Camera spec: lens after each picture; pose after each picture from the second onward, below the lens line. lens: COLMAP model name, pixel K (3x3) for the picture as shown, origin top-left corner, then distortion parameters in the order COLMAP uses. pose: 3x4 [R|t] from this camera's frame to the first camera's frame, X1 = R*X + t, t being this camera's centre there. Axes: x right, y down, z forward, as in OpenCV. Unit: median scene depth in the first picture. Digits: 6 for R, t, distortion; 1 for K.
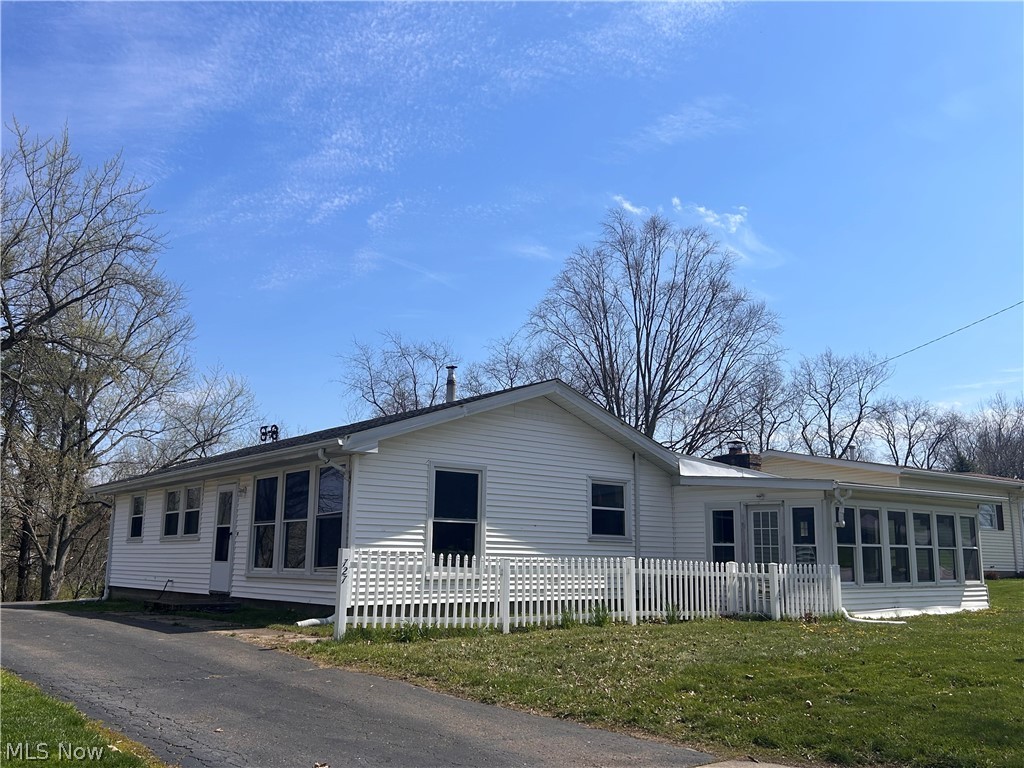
lens RADIAL K [[889.3, 0, 509.6], [0, 889.3, 389.1], [0, 0, 1]] dist [0.045816, -0.057366]
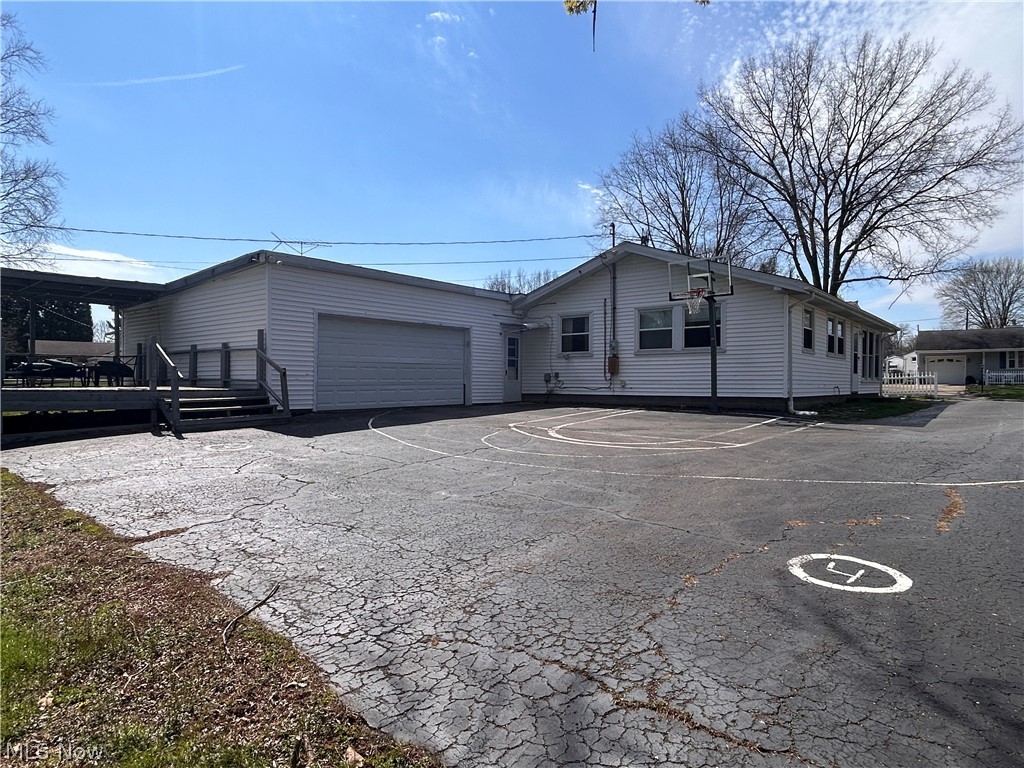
lens RADIAL K [[633.2, 0, 510.2], [0, 633.2, 384.7], [0, 0, 1]] dist [-0.006583, 0.000226]
pose [[-0.212305, -0.013012, 0.977117, -1.309181], [-0.190790, 0.981220, -0.028387, 0.361622], [-0.958398, -0.192450, -0.210800, 1.827074]]
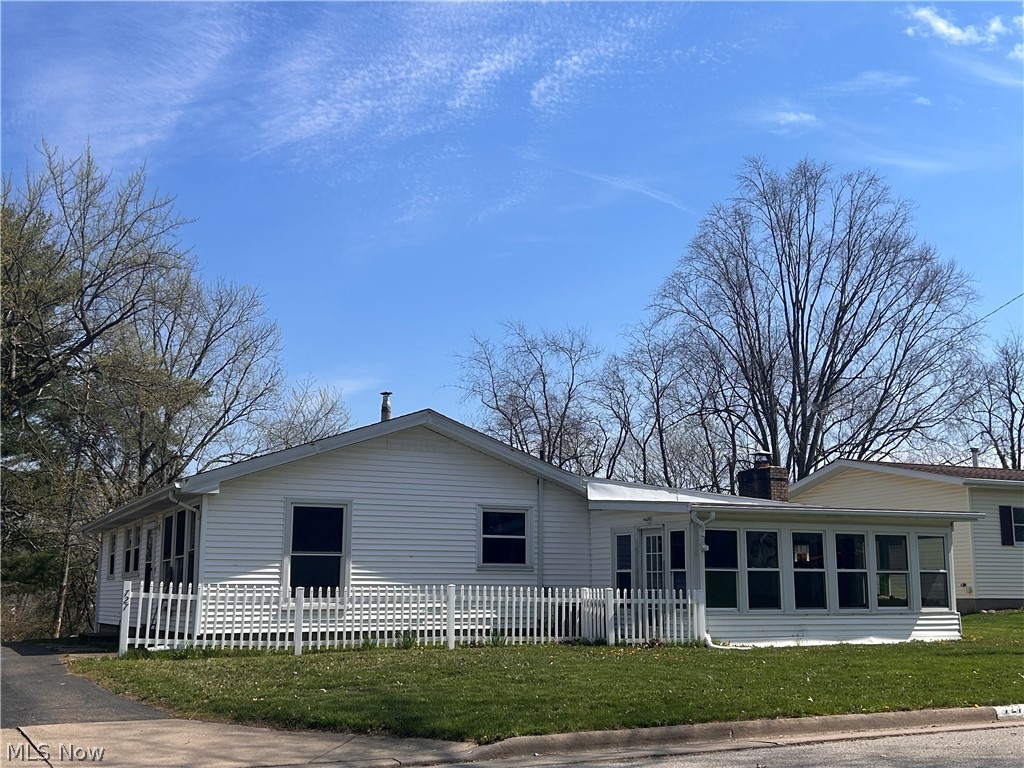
lens RADIAL K [[1169.0, 0, 516.1], [0, 1169.0, 375.8], [0, 0, 1]] dist [0.065365, 0.000000]
pose [[0.975388, -0.053531, -0.213901, 0.404243], [0.053591, 0.998548, -0.005522, -0.034524], [0.213886, -0.006077, 0.976840, -0.251789]]
